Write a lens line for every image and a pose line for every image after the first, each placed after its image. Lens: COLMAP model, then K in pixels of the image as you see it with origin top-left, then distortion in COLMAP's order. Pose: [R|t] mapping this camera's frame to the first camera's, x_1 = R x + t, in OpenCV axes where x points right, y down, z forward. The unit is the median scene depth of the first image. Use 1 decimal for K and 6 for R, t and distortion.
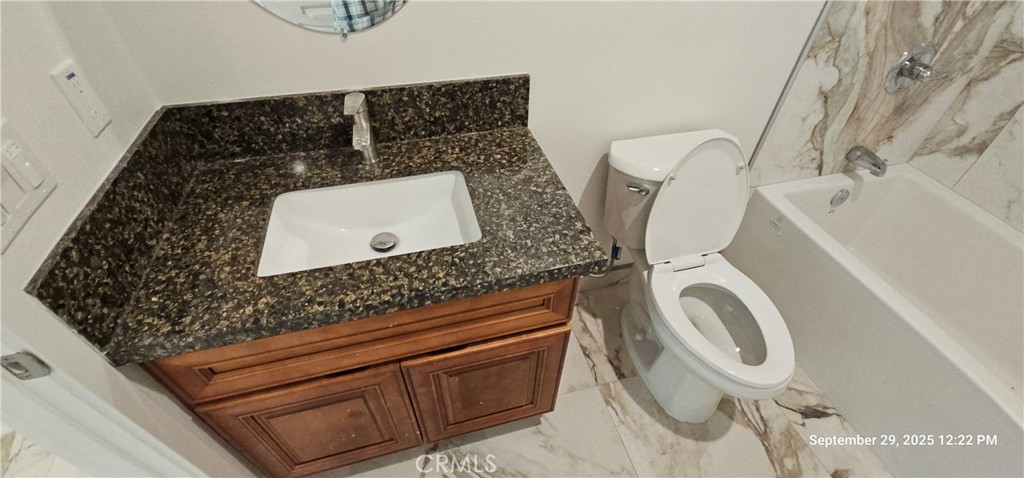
lens RADIAL K [[419.0, 0, 509.3], [0, 419.0, 241.3], [0, 0, 1]] dist [-0.000409, -0.001226]
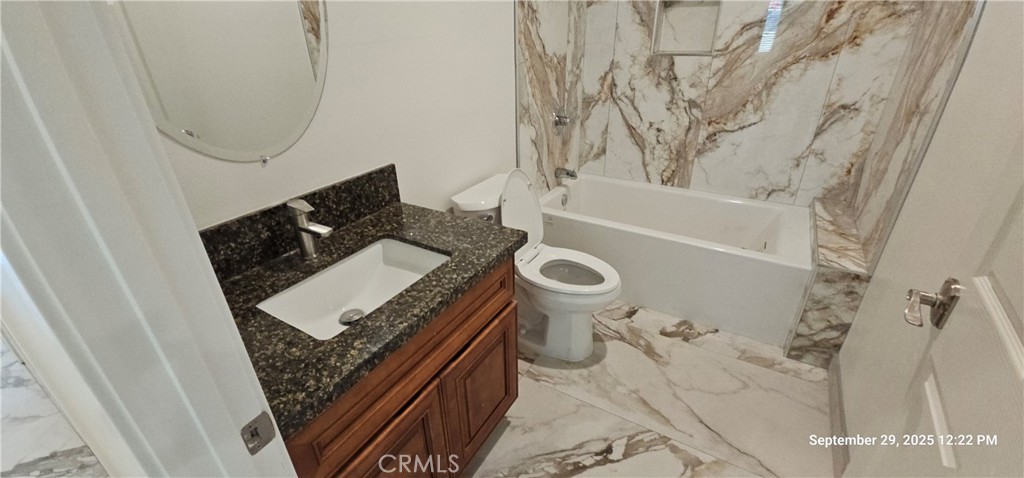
lens RADIAL K [[419.0, 0, 512.7], [0, 419.0, 237.6], [0, 0, 1]] dist [-0.000409, -0.001226]
pose [[0.719640, -0.340745, 0.604989, -0.556318], [0.499729, 0.859096, -0.110567, 0.147990], [-0.482068, 0.381899, 0.788520, -0.162505]]
